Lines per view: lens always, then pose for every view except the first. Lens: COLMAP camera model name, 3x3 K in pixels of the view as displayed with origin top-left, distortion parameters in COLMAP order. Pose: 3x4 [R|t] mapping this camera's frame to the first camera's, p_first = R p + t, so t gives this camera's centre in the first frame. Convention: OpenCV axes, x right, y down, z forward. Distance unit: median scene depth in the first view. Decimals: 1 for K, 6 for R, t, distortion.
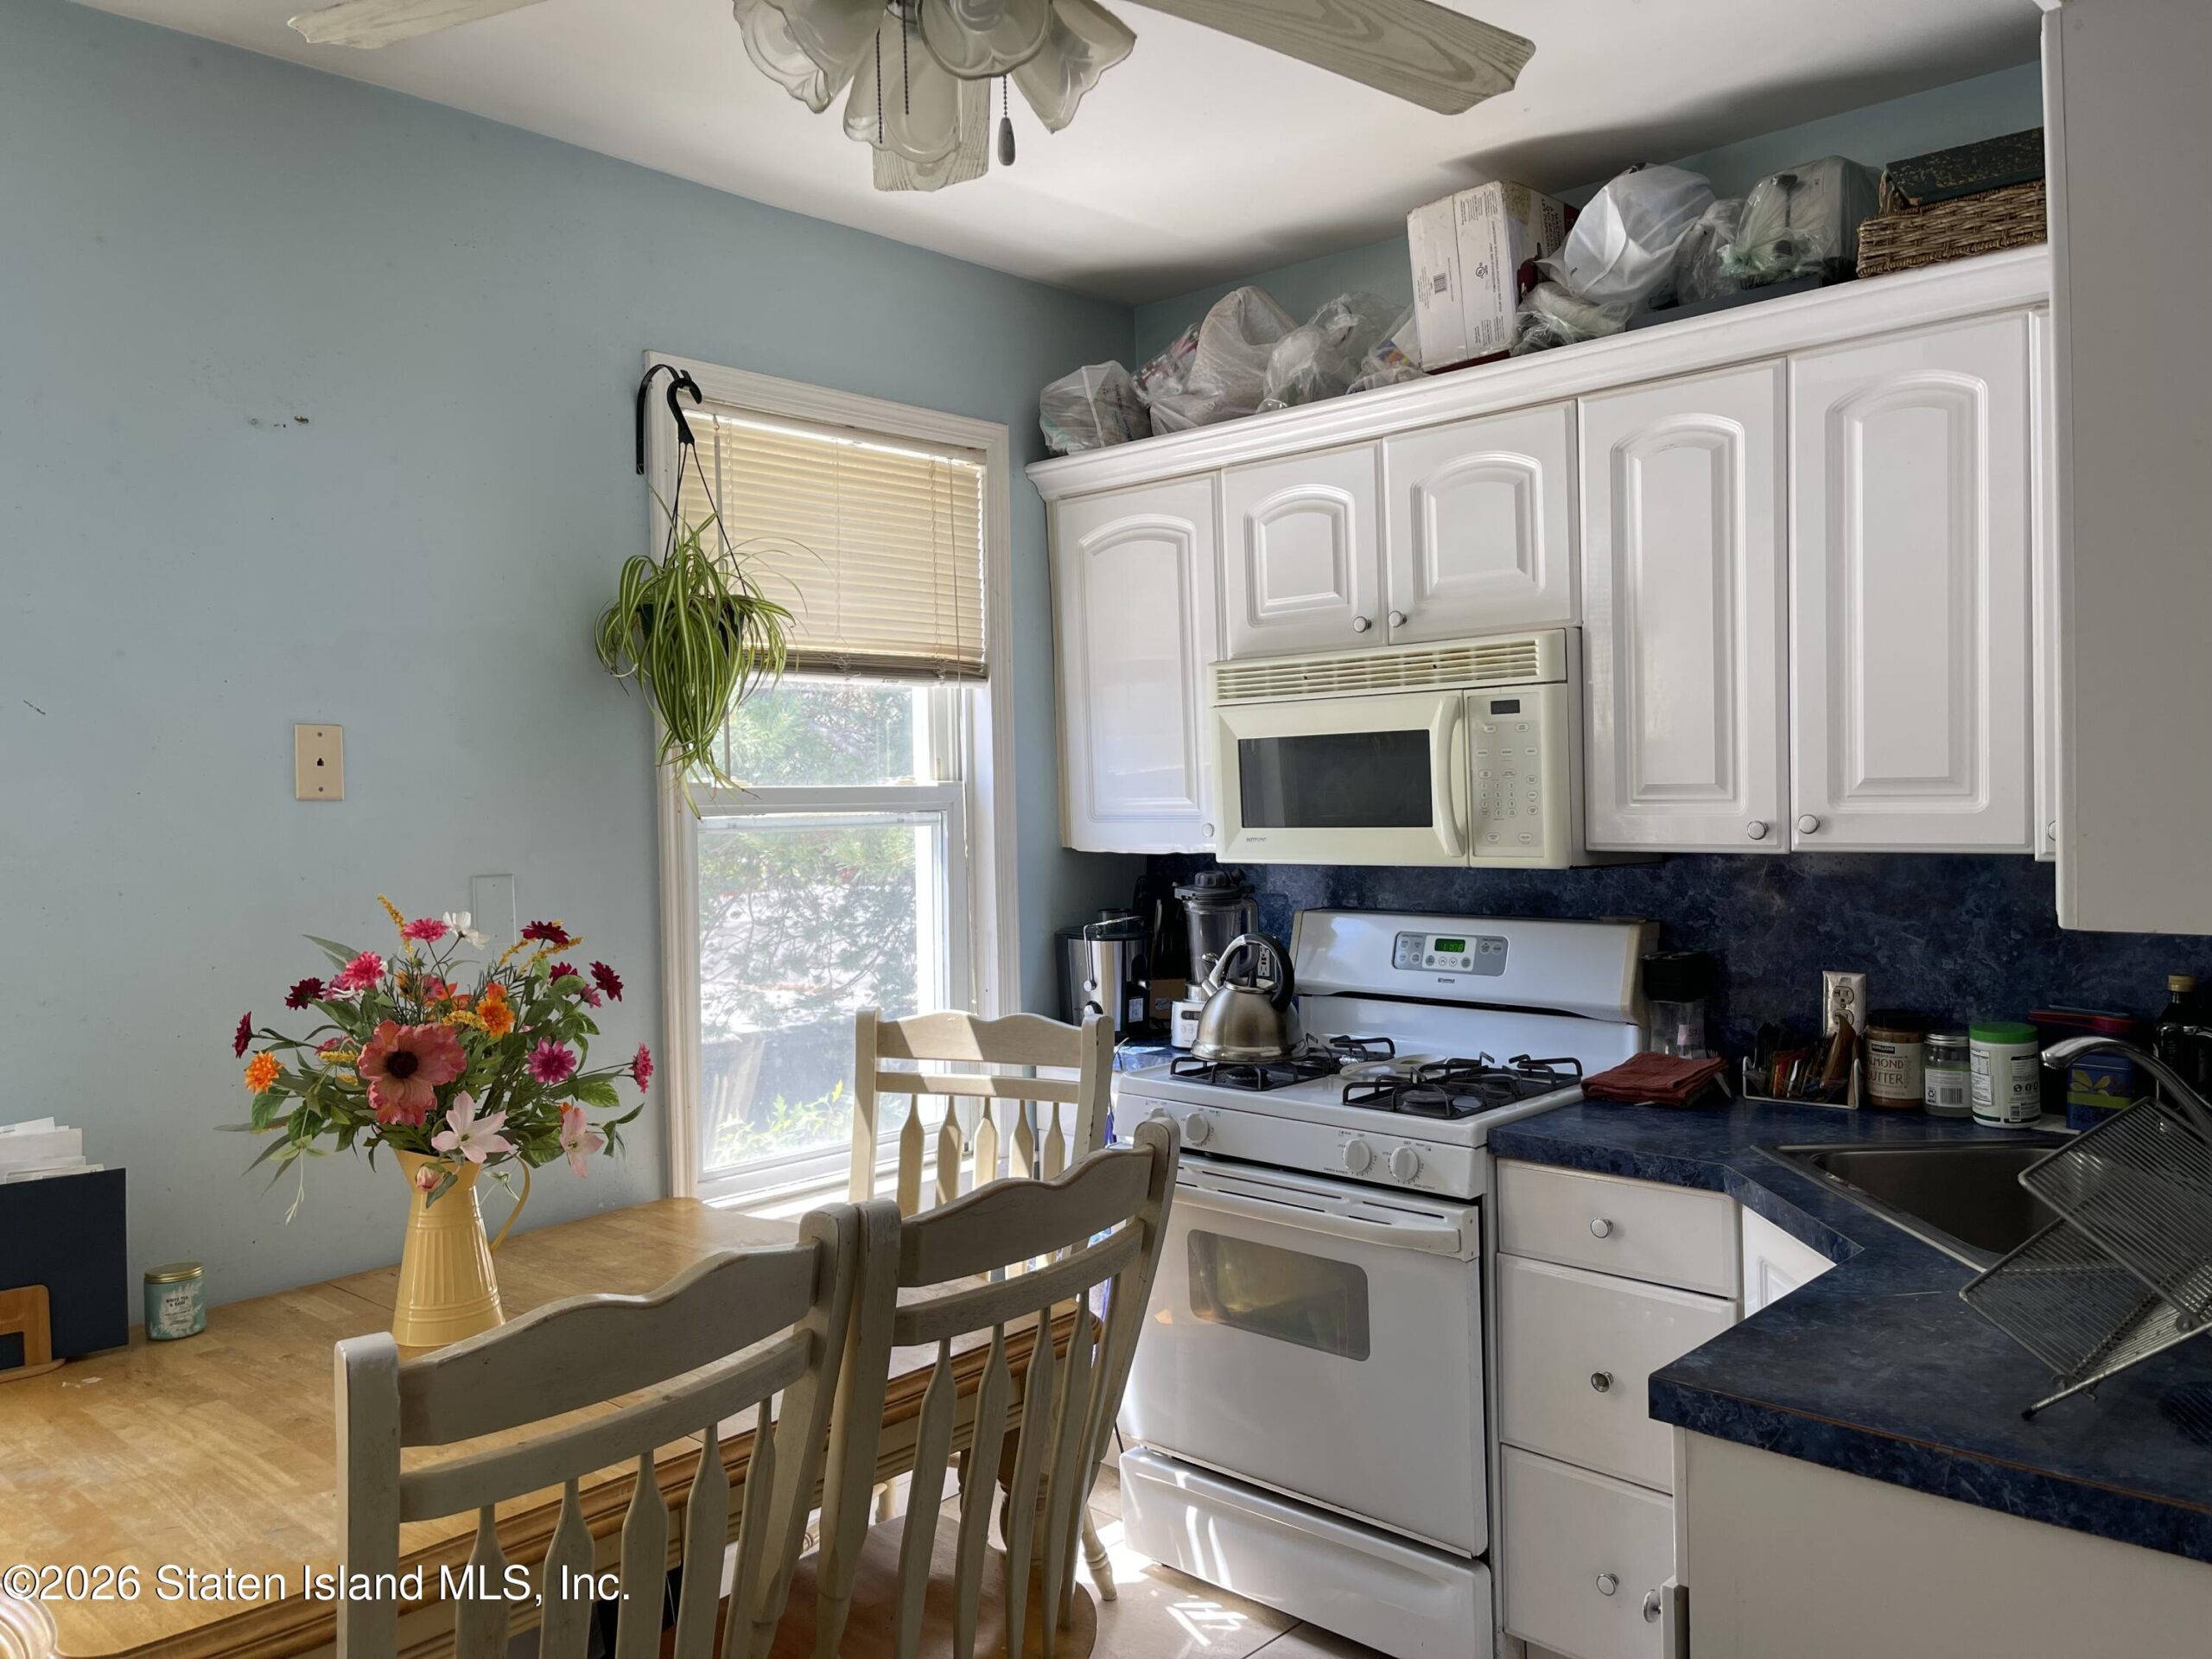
lens RADIAL K [[1673.9, 0, 1107.7], [0, 1673.9, 828.4], [0, 0, 1]] dist [0.078083, -0.105732]
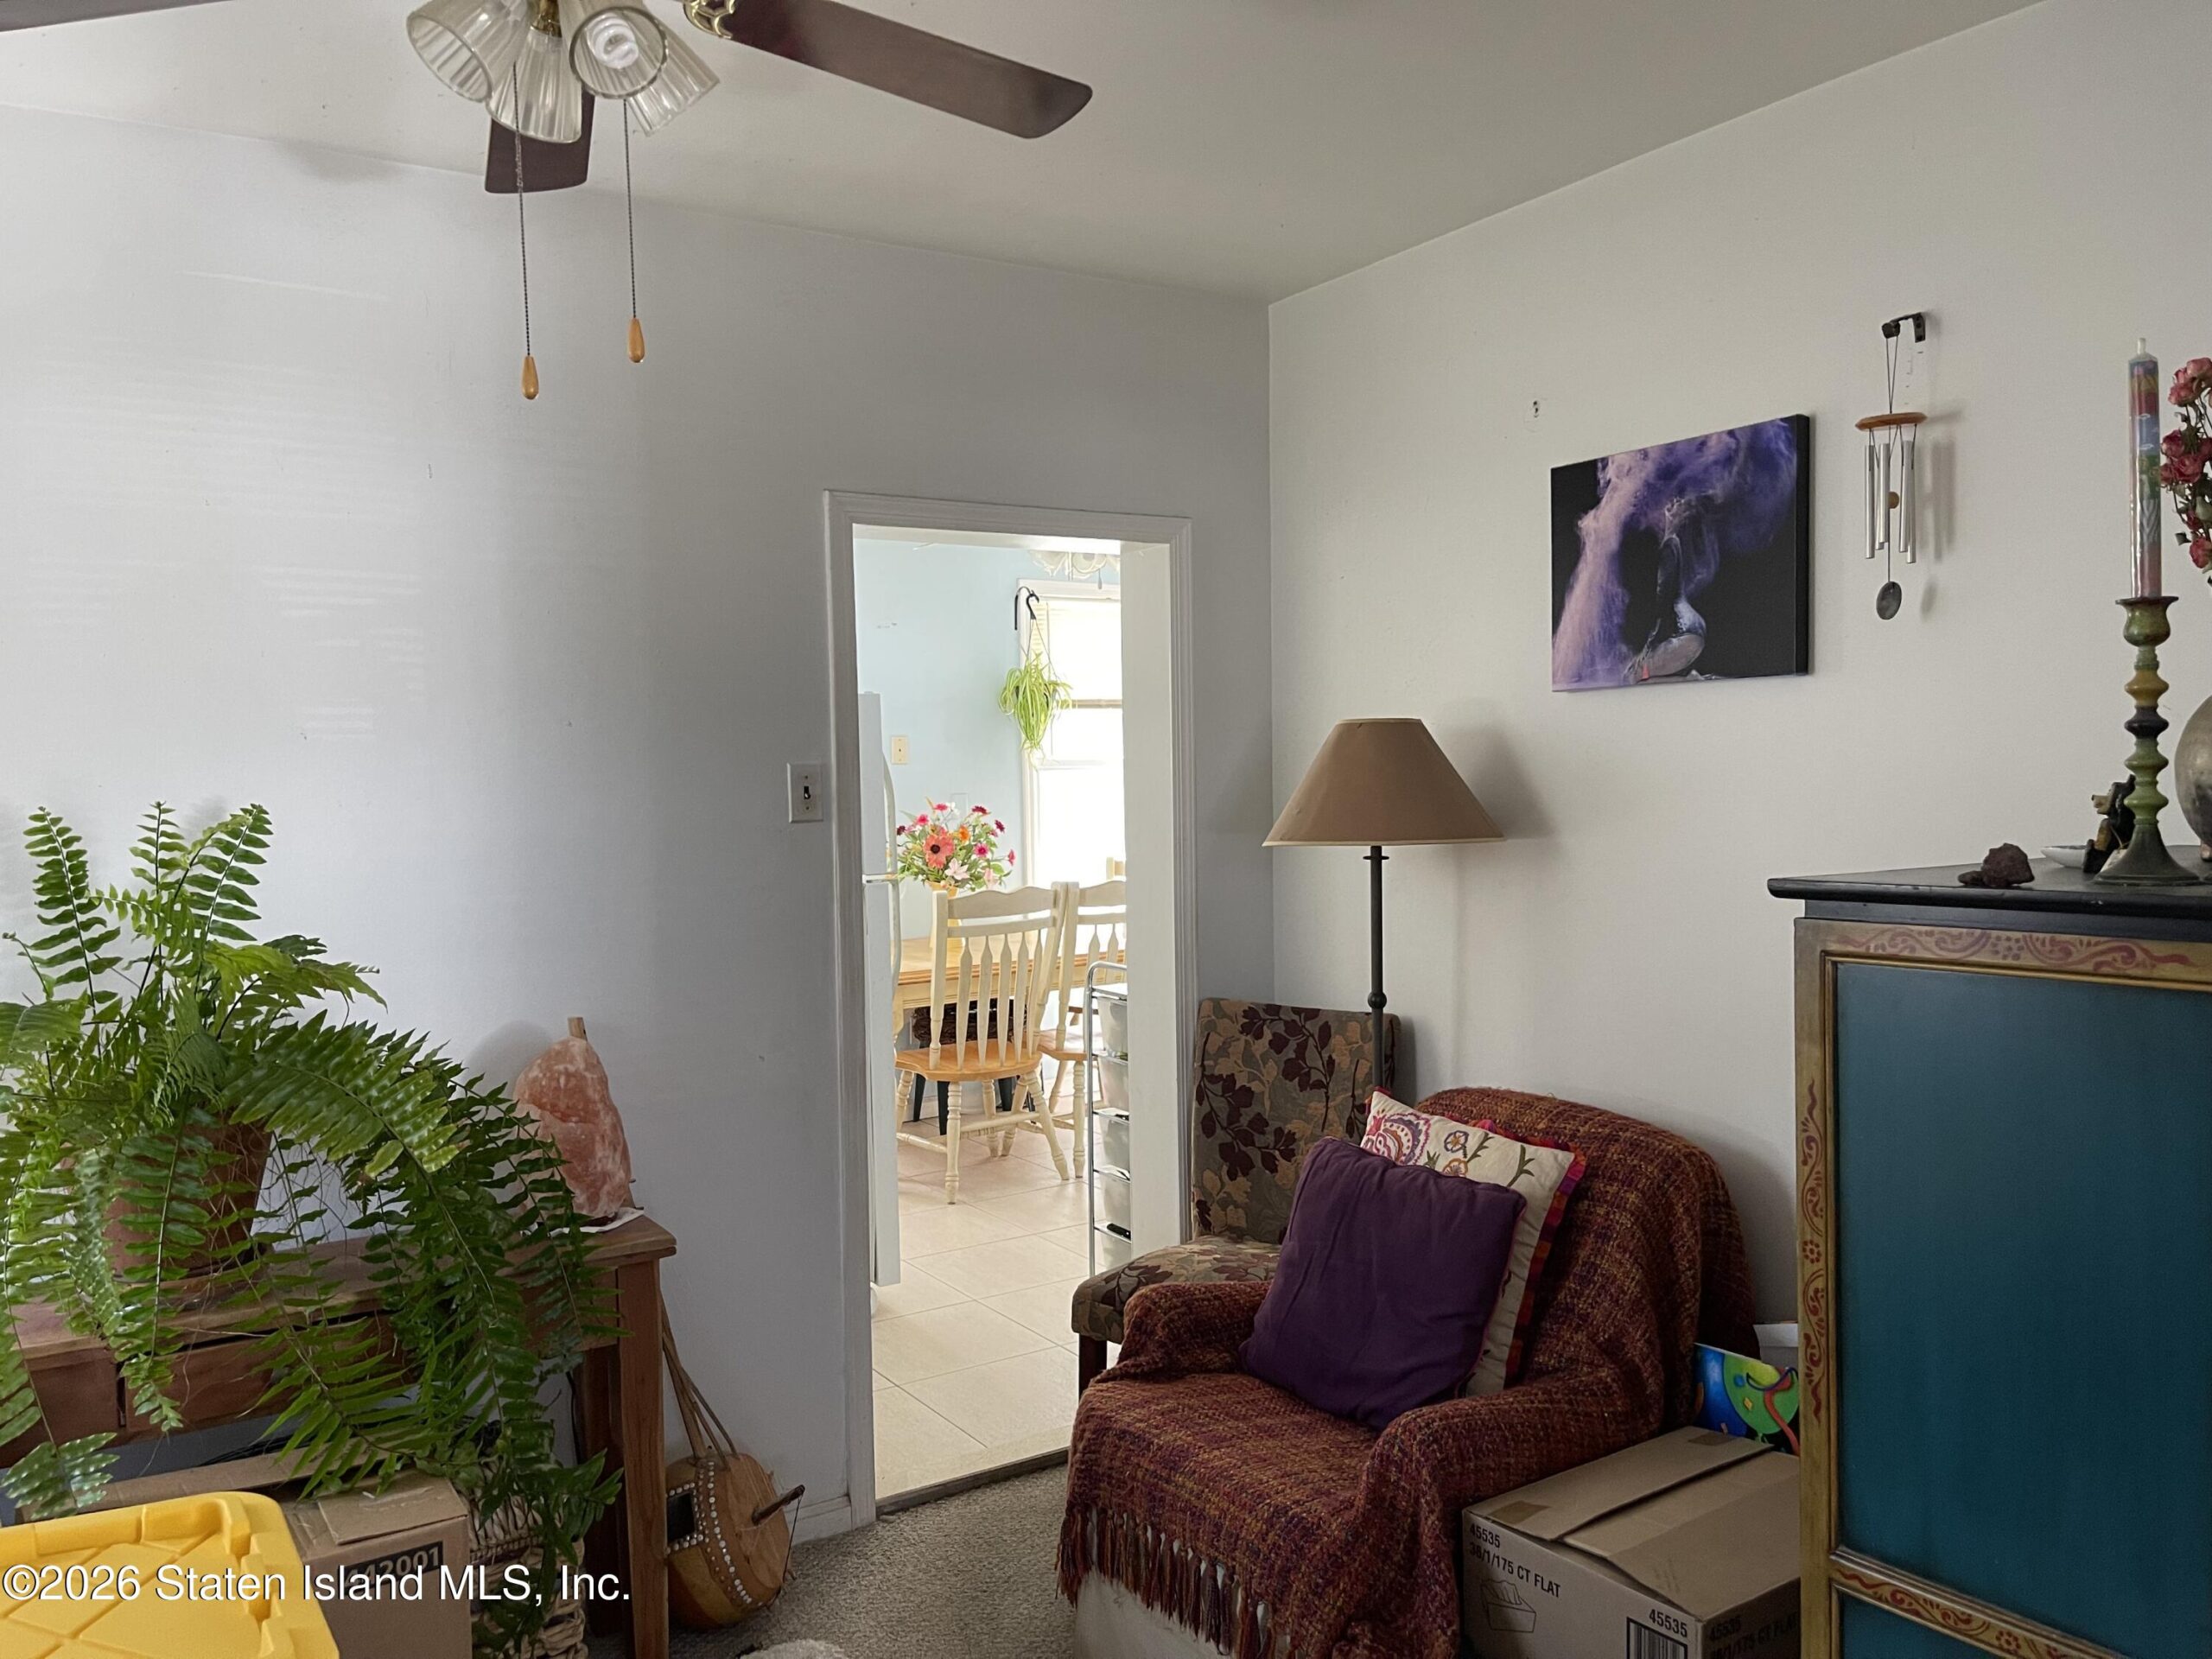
lens RADIAL K [[1673.9, 0, 1107.0], [0, 1673.9, 829.8], [0, 0, 1]] dist [0.078083, -0.105732]
pose [[0.971208, 0.009511, -0.238045, 0.520282], [-0.004163, 0.999728, 0.022957, 0.028620], [0.238199, -0.021305, 0.970983, -1.605602]]
